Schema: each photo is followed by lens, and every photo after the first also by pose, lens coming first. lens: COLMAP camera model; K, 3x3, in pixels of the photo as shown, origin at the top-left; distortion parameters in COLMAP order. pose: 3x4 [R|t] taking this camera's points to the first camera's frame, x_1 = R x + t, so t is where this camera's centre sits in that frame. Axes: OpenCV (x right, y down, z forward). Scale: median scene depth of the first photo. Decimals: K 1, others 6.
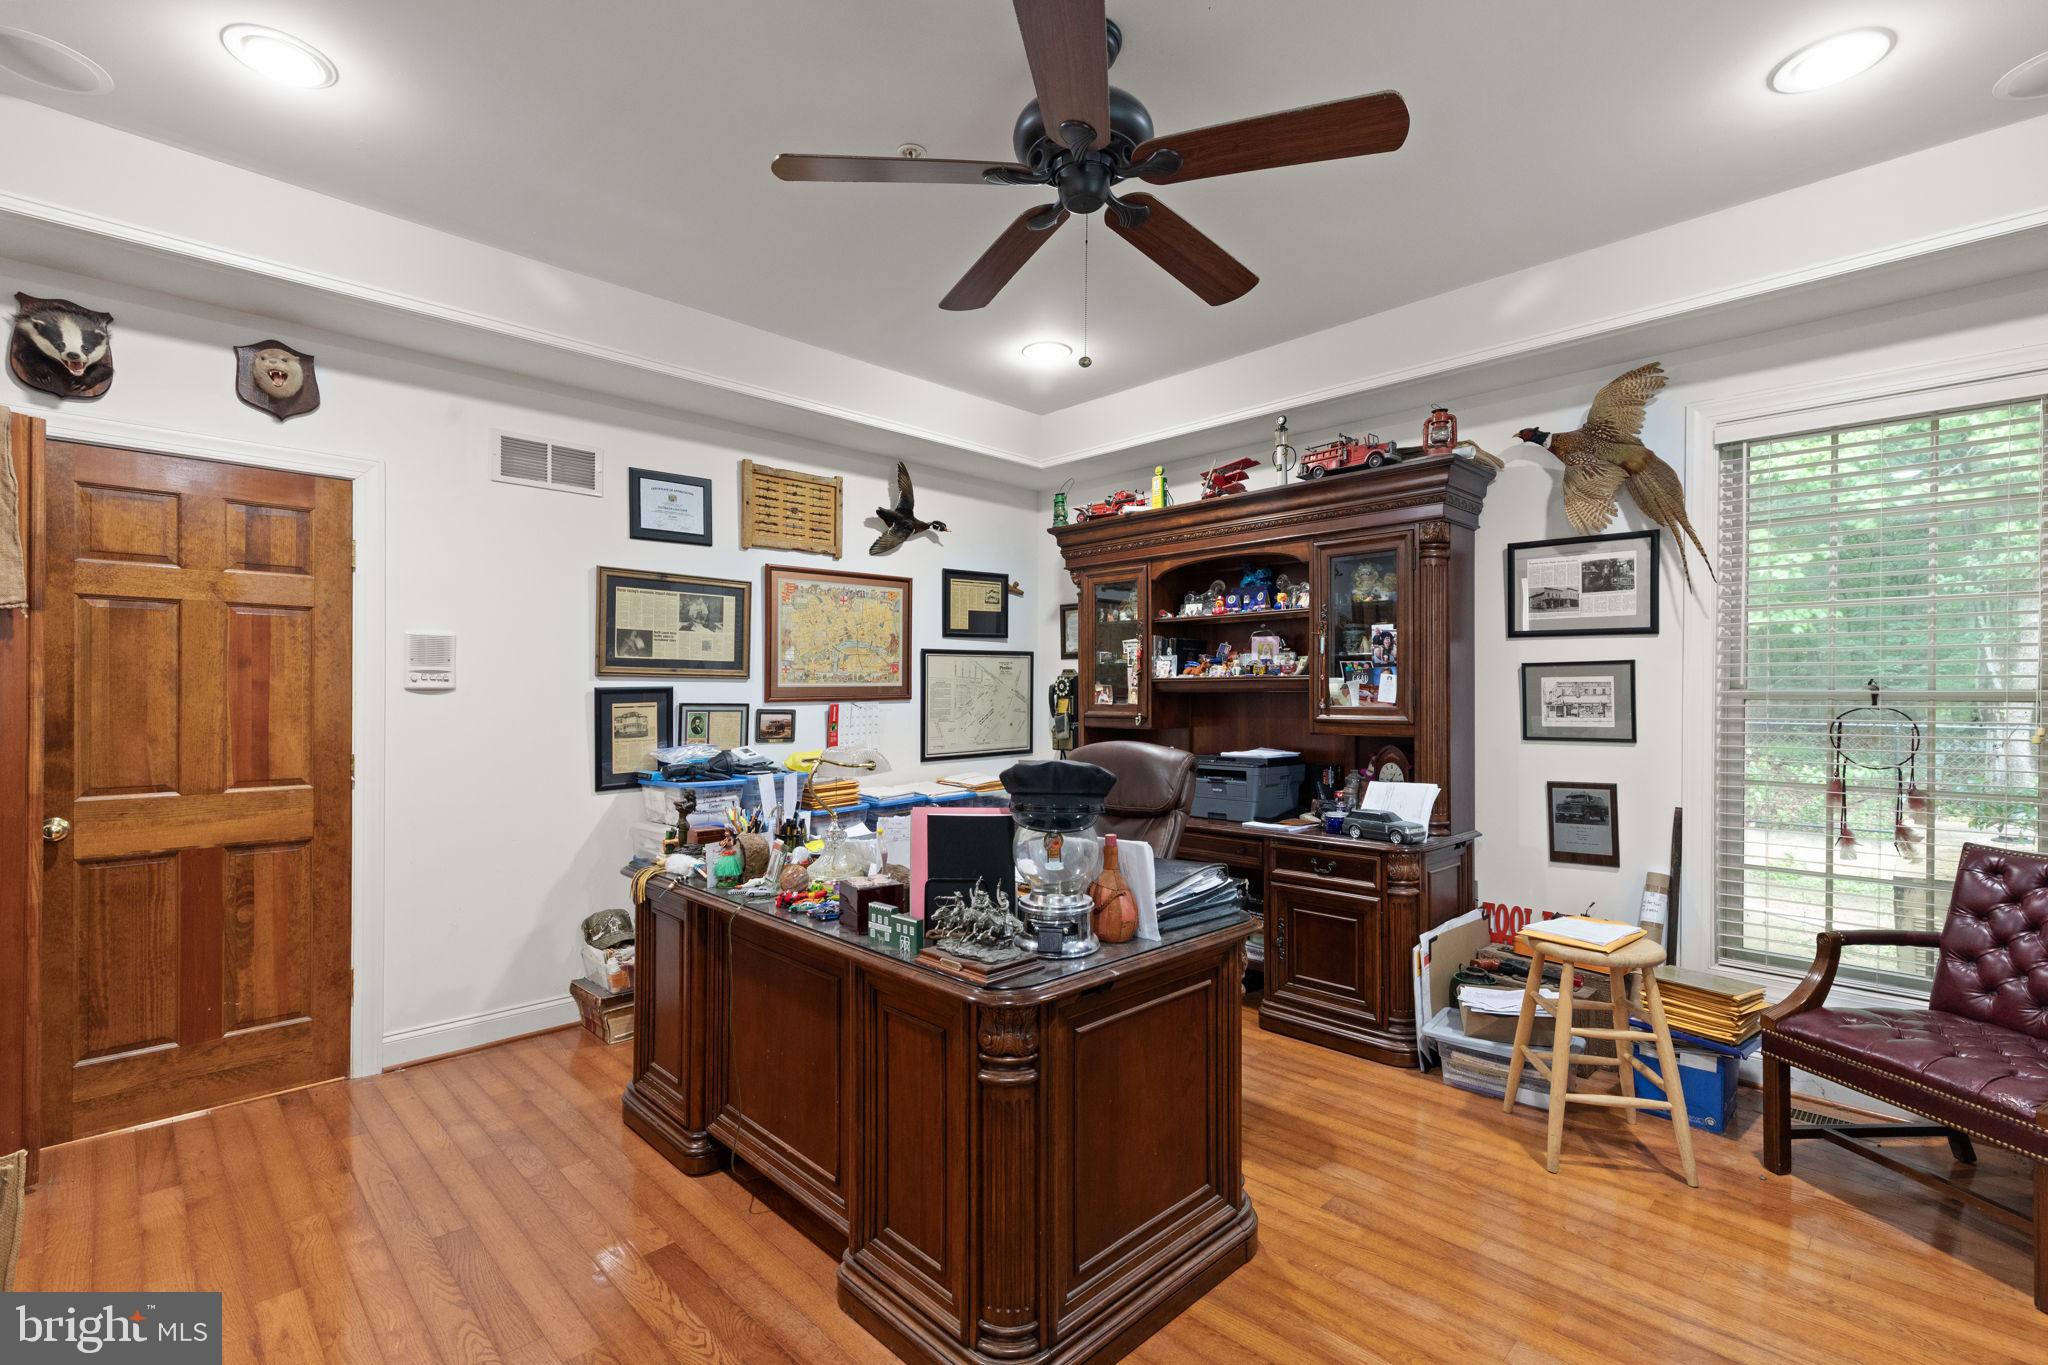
lens RADIAL K [[911.0, 0, 1029.3], [0, 911.0, 690.3], [0, 0, 1]] dist [0.012250, -0.000163]
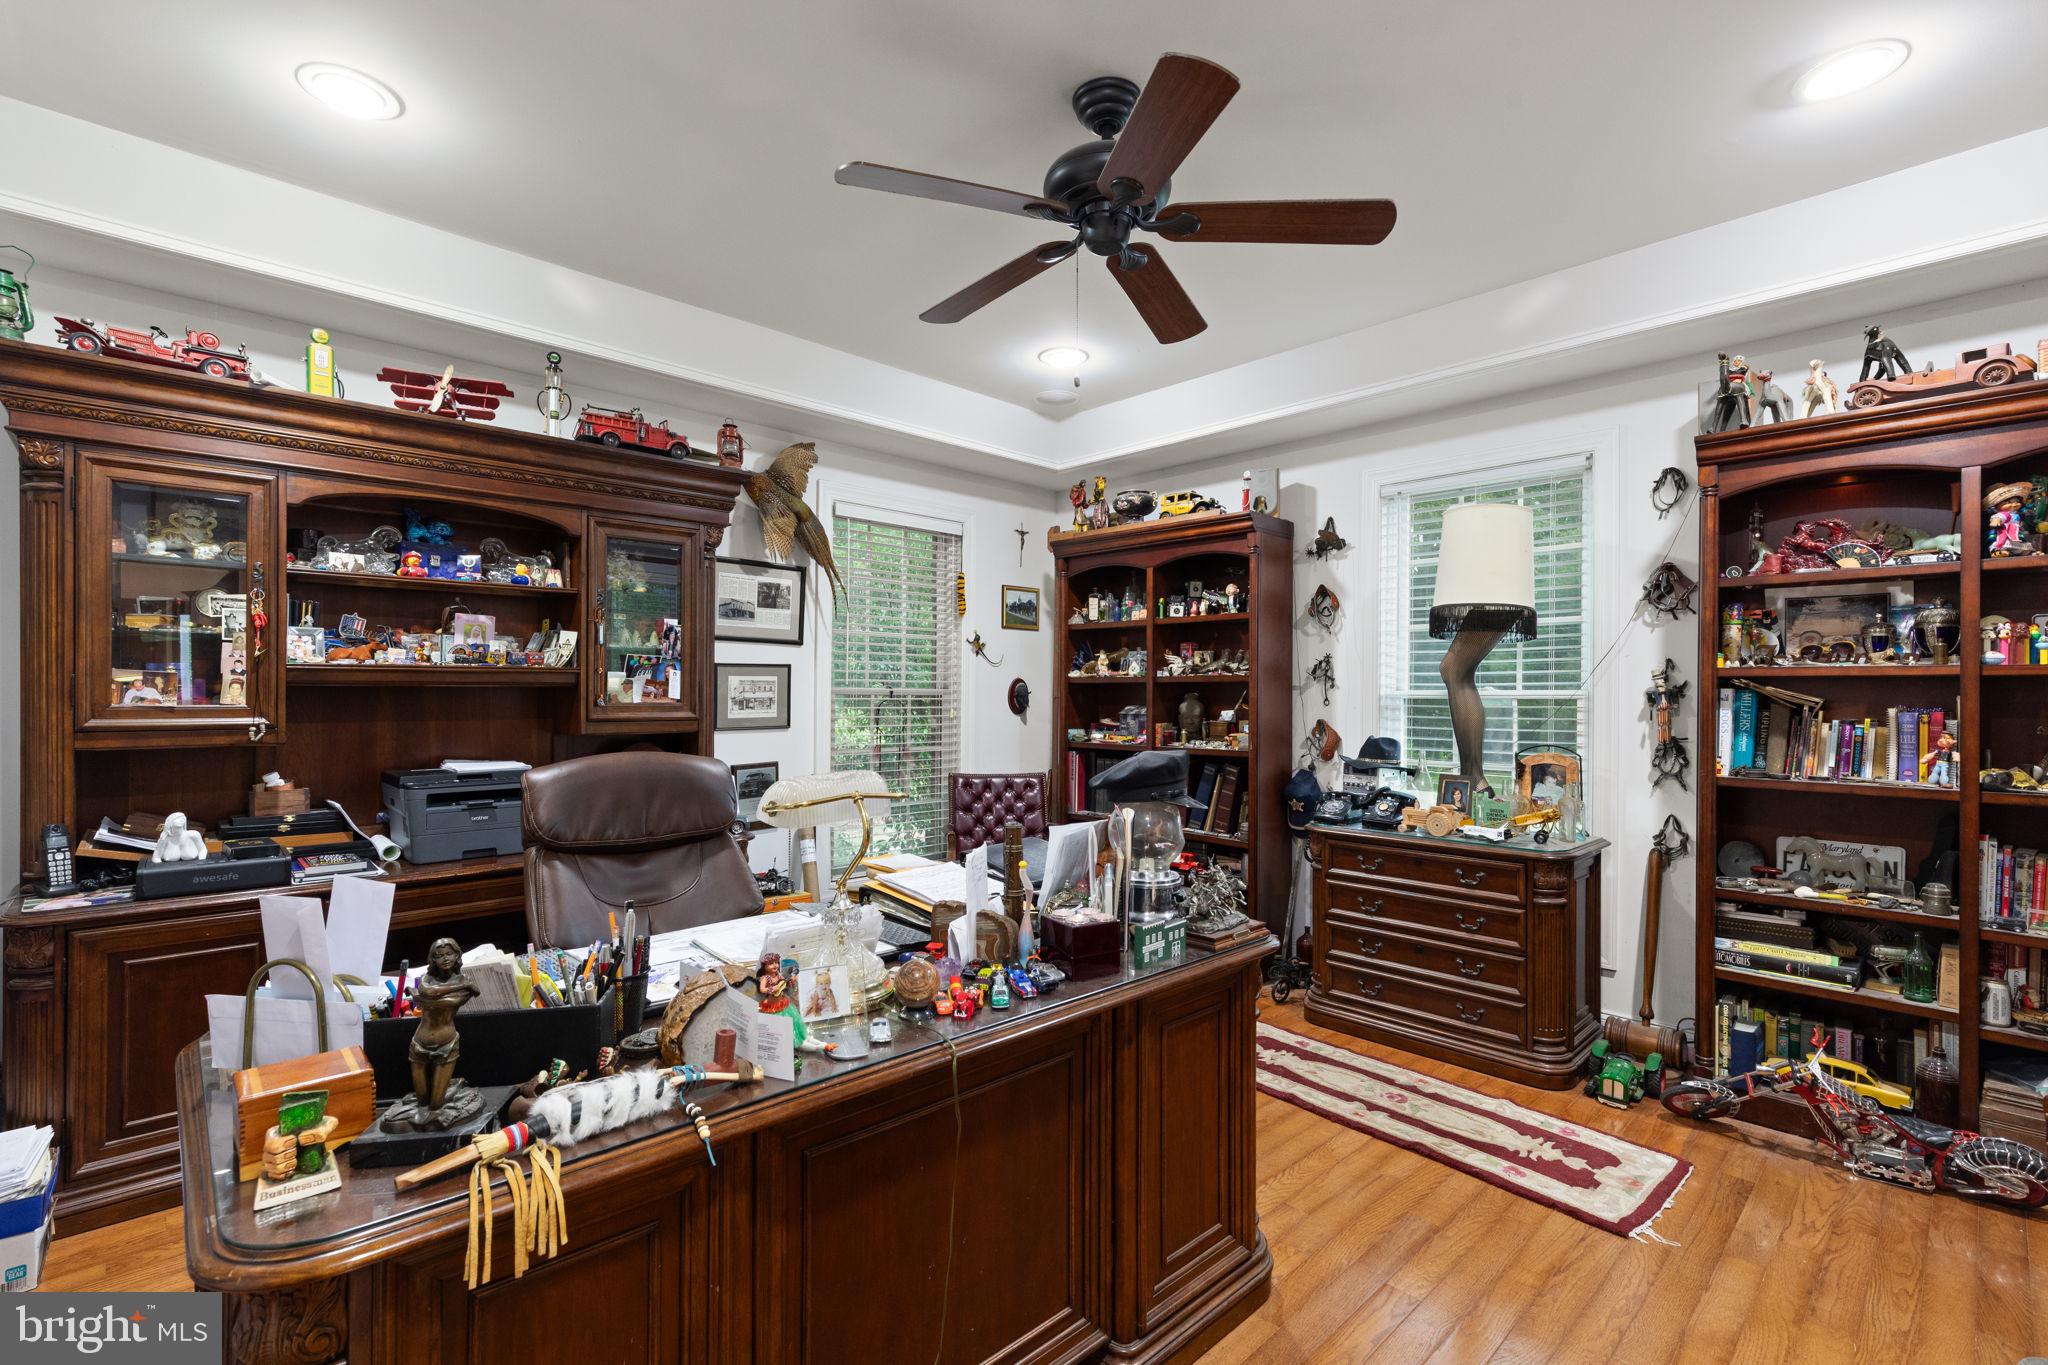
lens RADIAL K [[911.0, 0, 1028.9], [0, 911.0, 689.1], [0, 0, 1]] dist [0.012250, -0.000163]
pose [[0.026595, 0.002981, 0.999642, -0.584282], [-0.009694, 0.999949, -0.002724, 0.002046], [-0.999599, -0.009619, 0.026623, 0.593273]]
